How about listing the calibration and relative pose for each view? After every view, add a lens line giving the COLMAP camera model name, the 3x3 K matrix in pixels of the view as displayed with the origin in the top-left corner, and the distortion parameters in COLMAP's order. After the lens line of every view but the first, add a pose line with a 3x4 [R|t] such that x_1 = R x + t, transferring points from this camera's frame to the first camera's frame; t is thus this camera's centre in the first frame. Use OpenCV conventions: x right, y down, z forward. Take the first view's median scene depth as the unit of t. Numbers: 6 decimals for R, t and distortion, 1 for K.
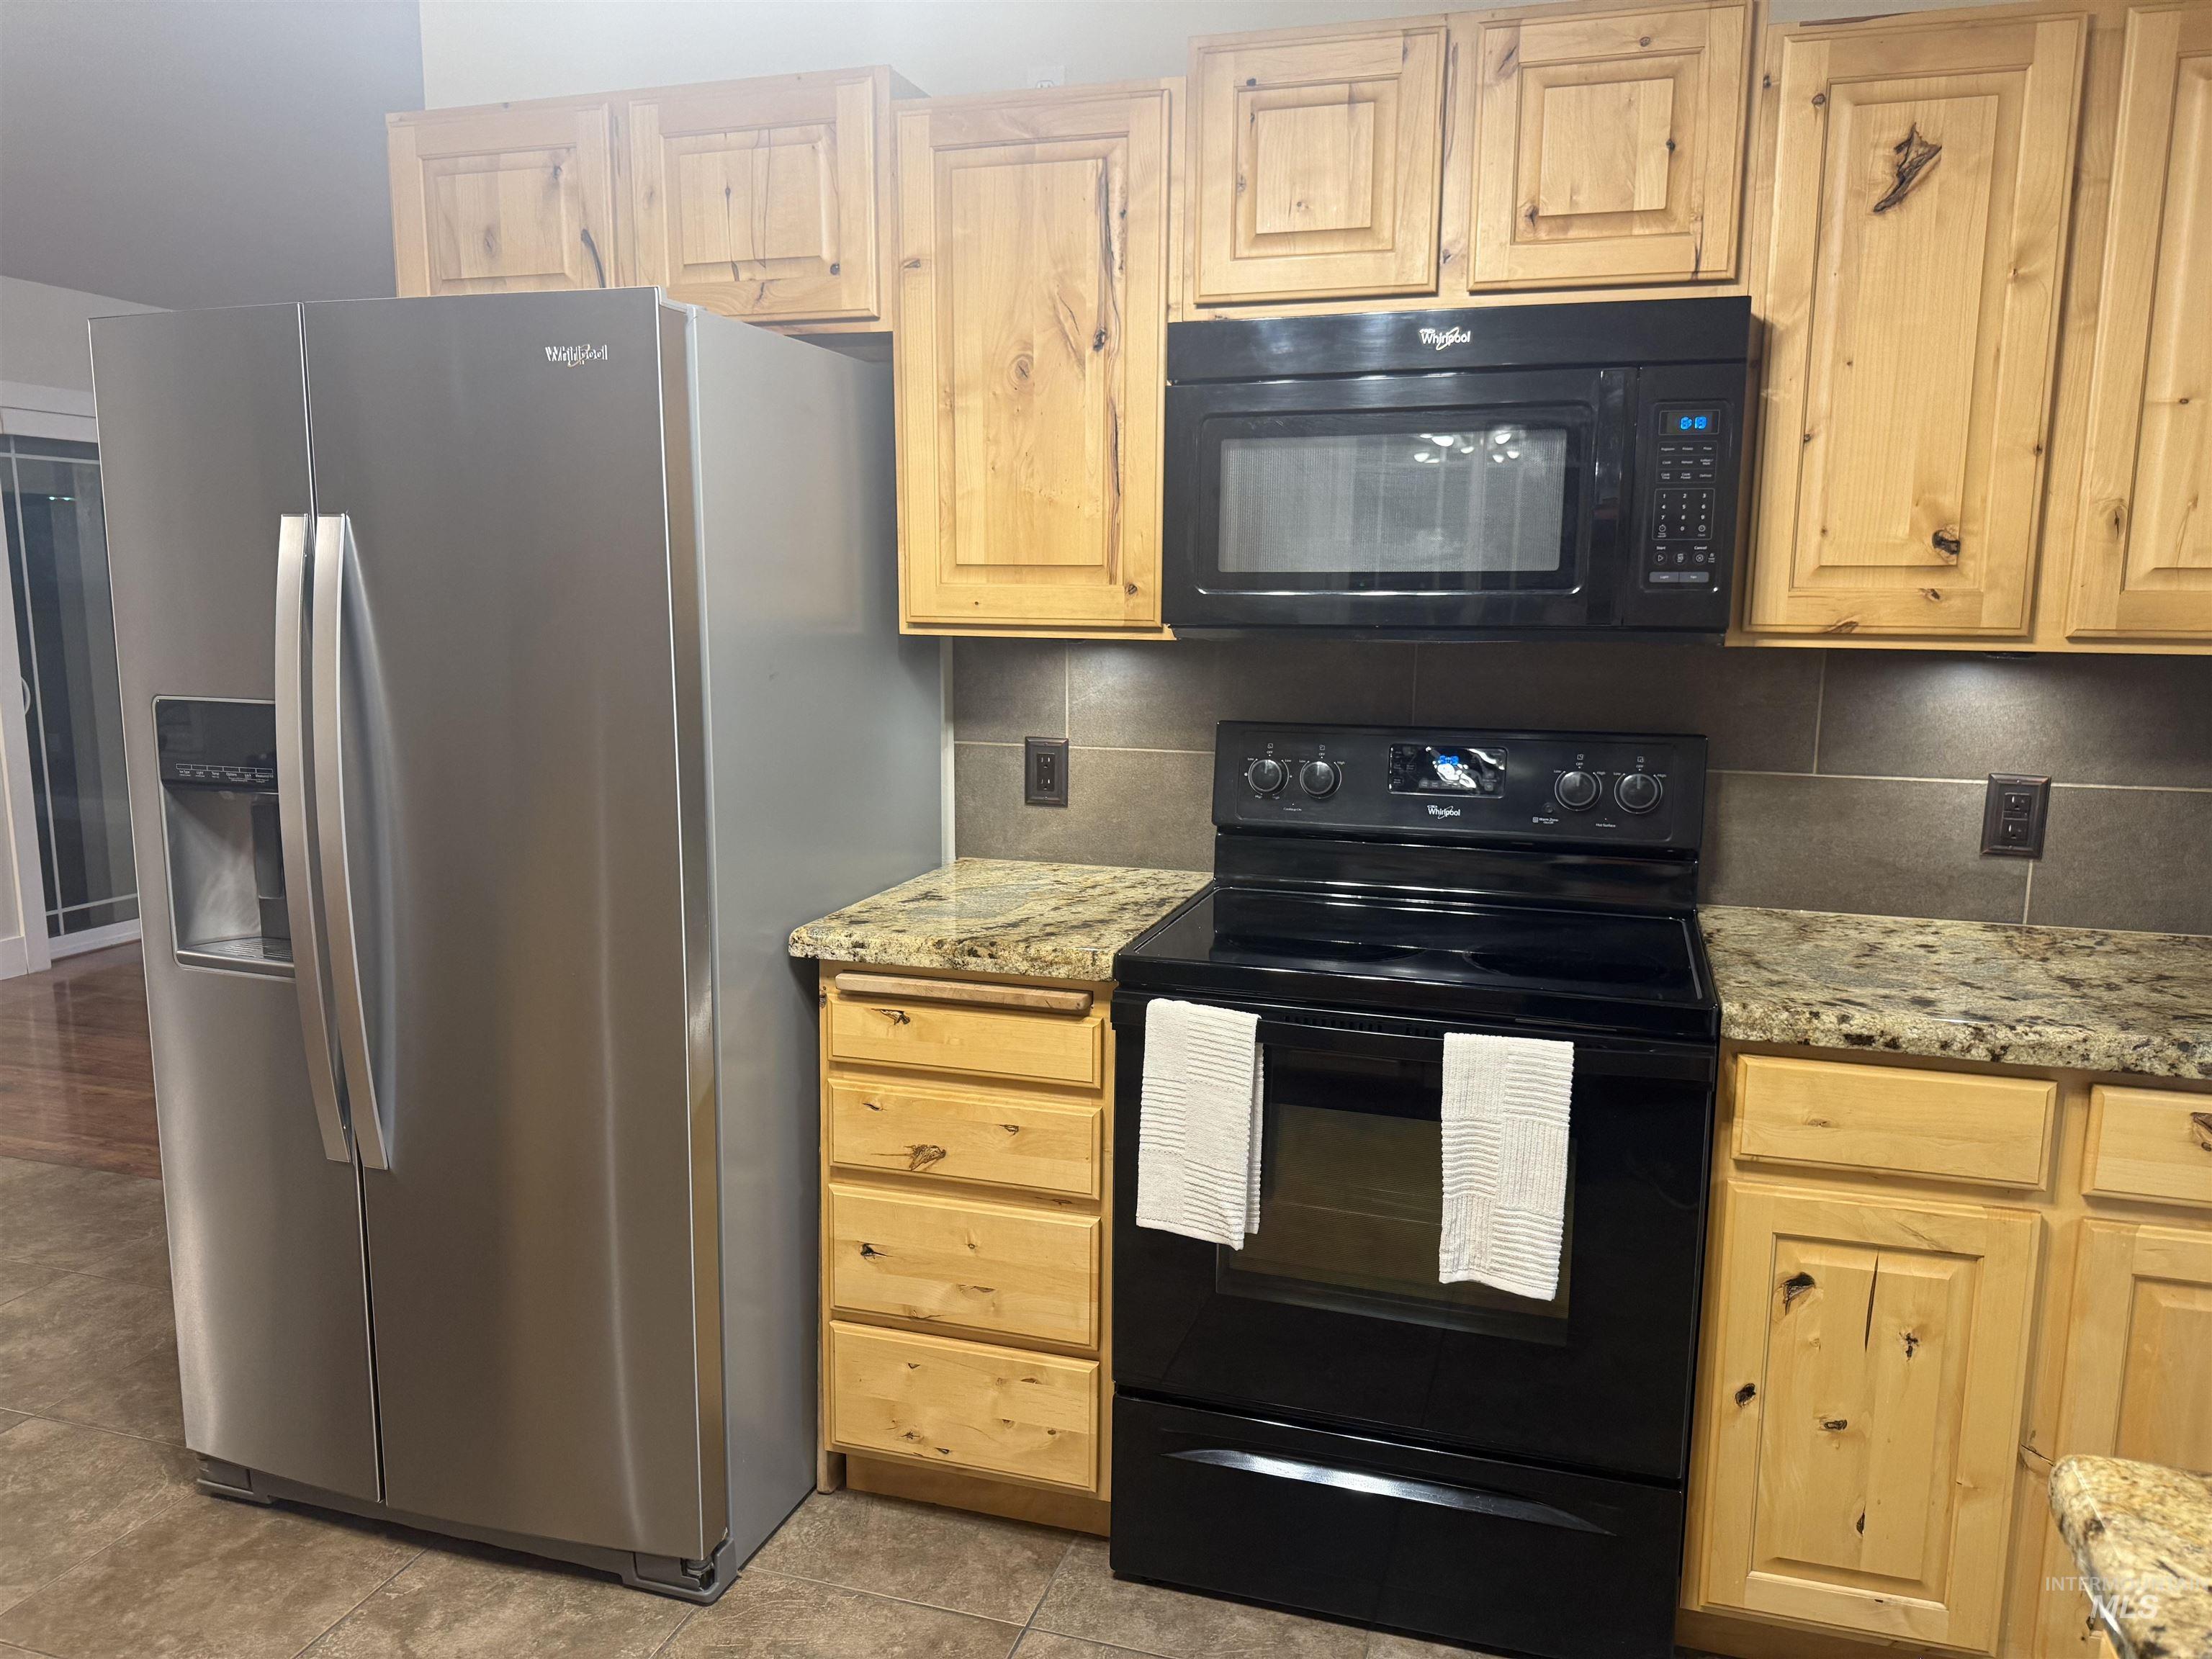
lens RADIAL K [[1533.6, 0, 1106.0], [0, 1533.6, 829.5], [0, 0, 1]] dist [0.047703, -0.049351]
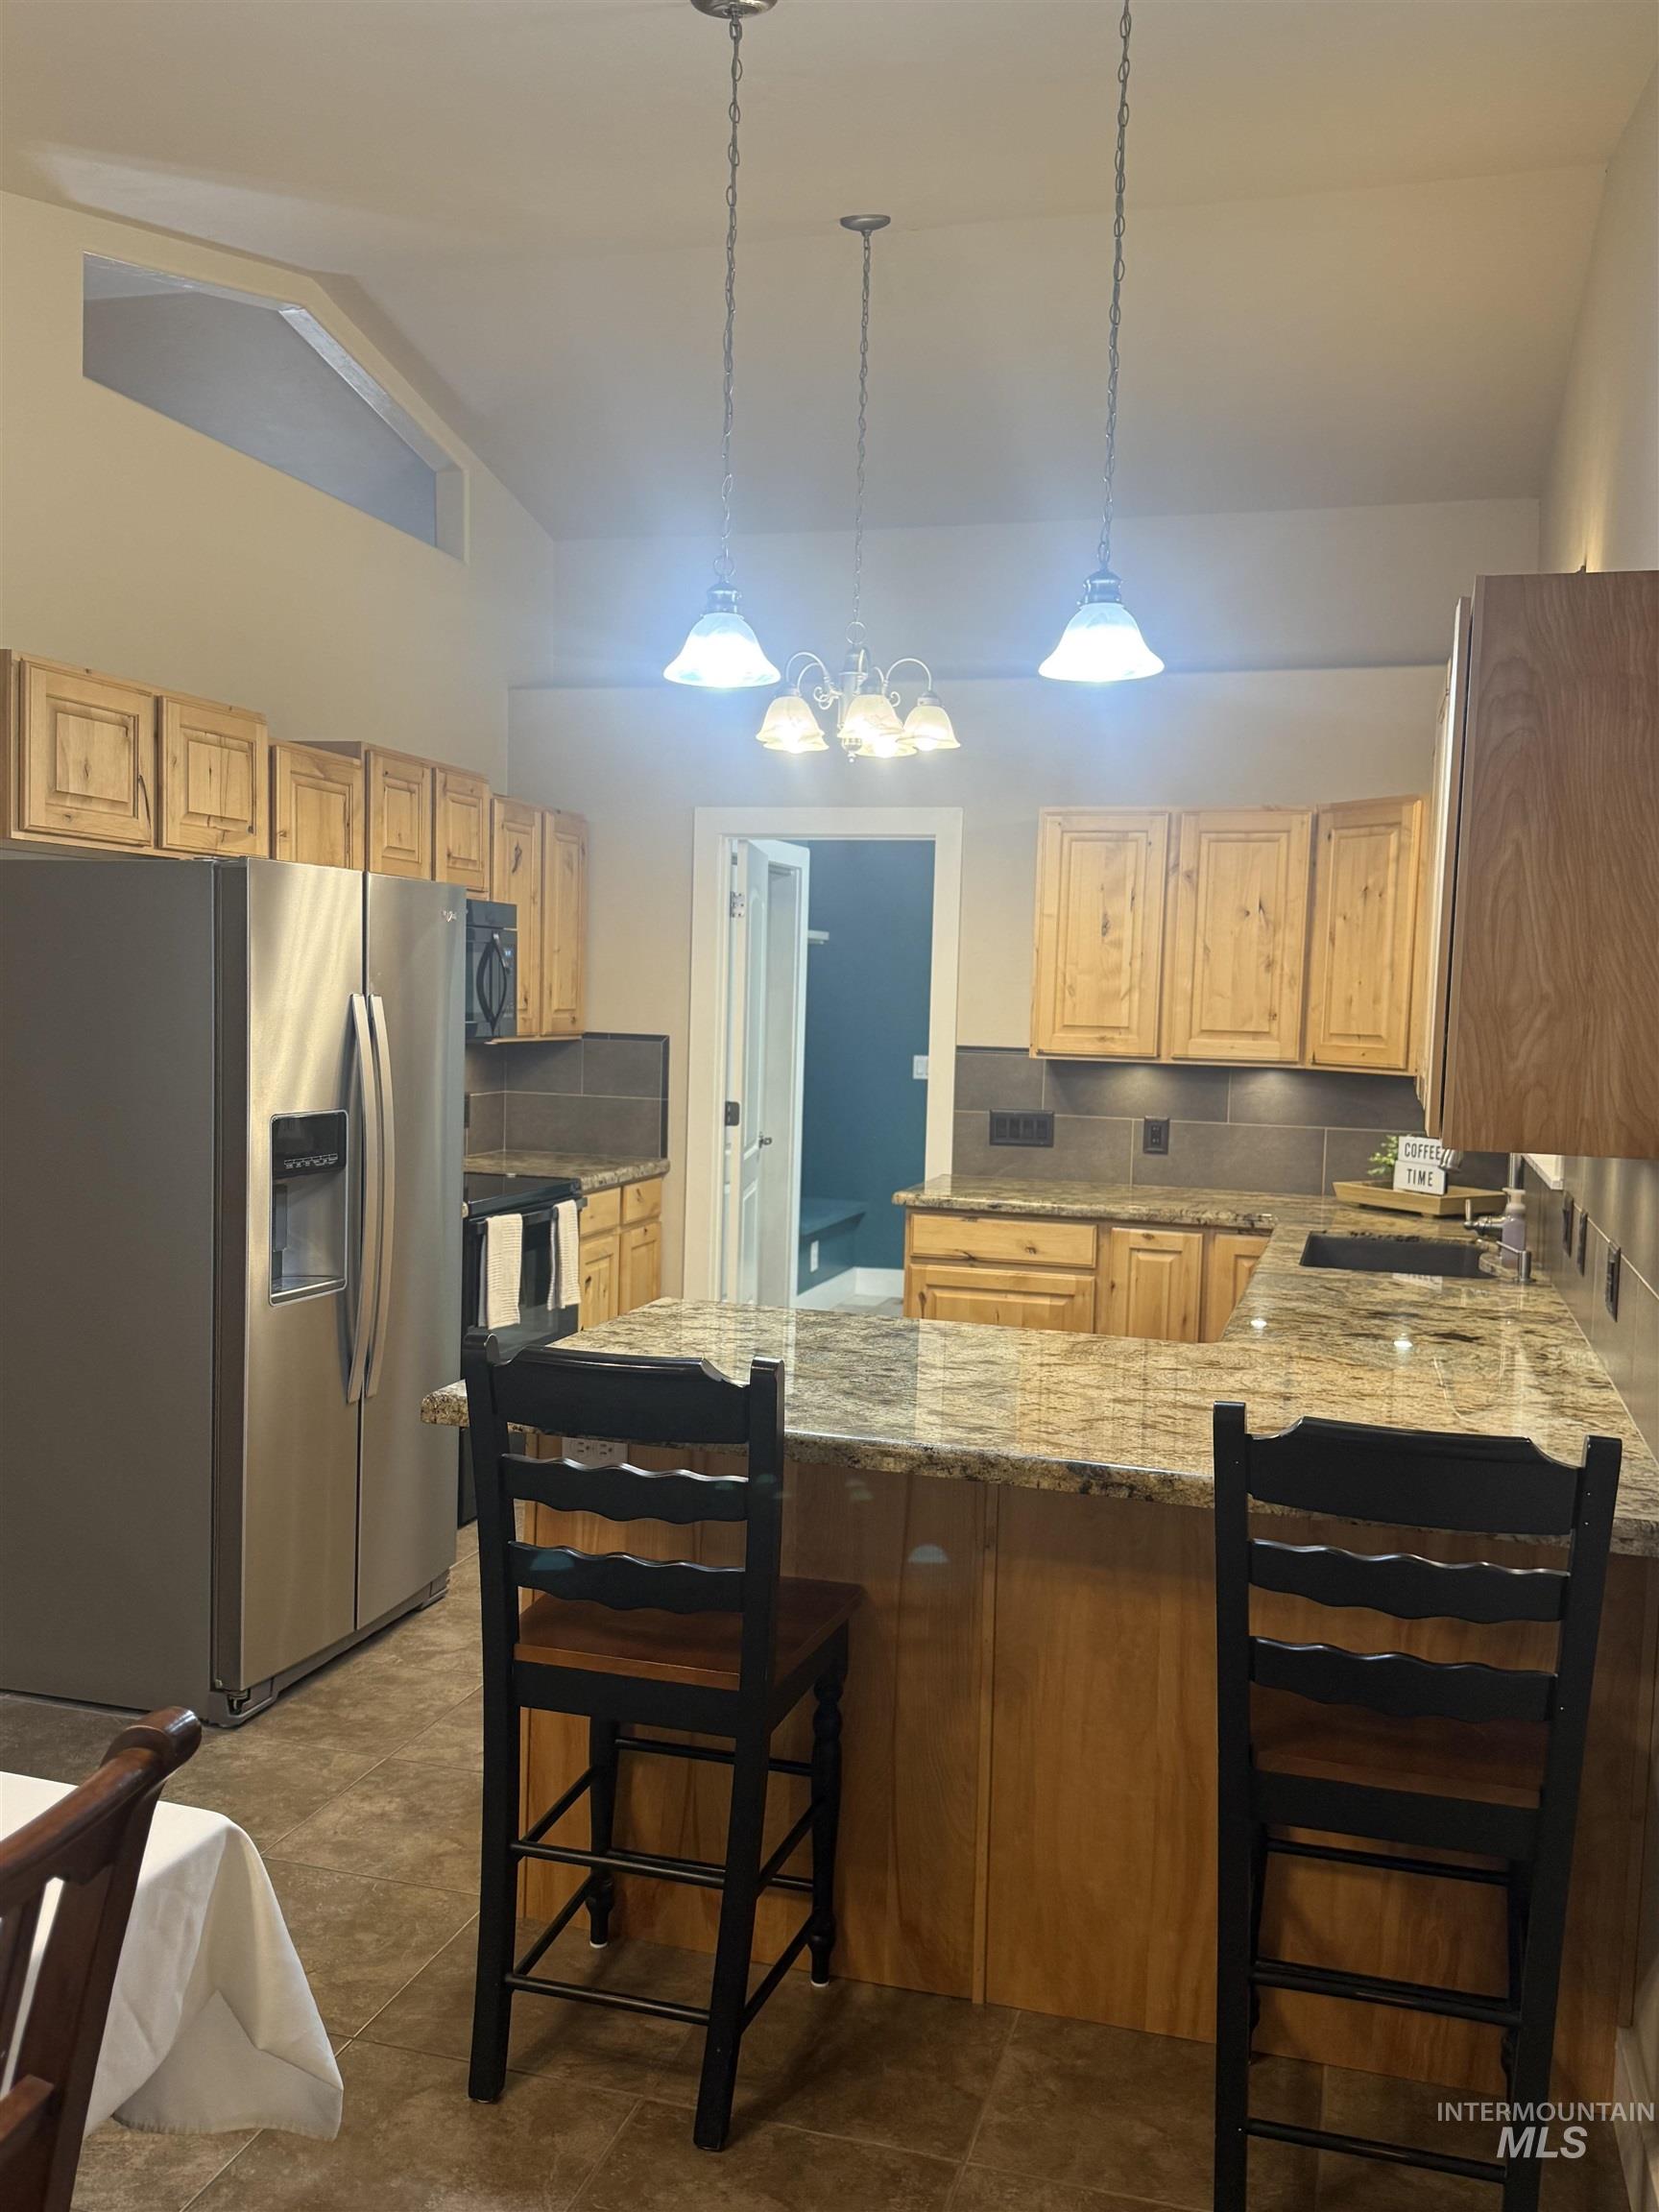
lens RADIAL K [[1869.0, 0, 829.5], [0, 1869.0, 1106.0], [0, 0, 1]] dist [0.092812, 0.000409]
pose [[-0.012548, -0.070033, 0.997466, -2.352058], [0.133265, 0.988528, 0.071082, -0.149771], [-0.991001, 0.133819, -0.003071, 0.486063]]
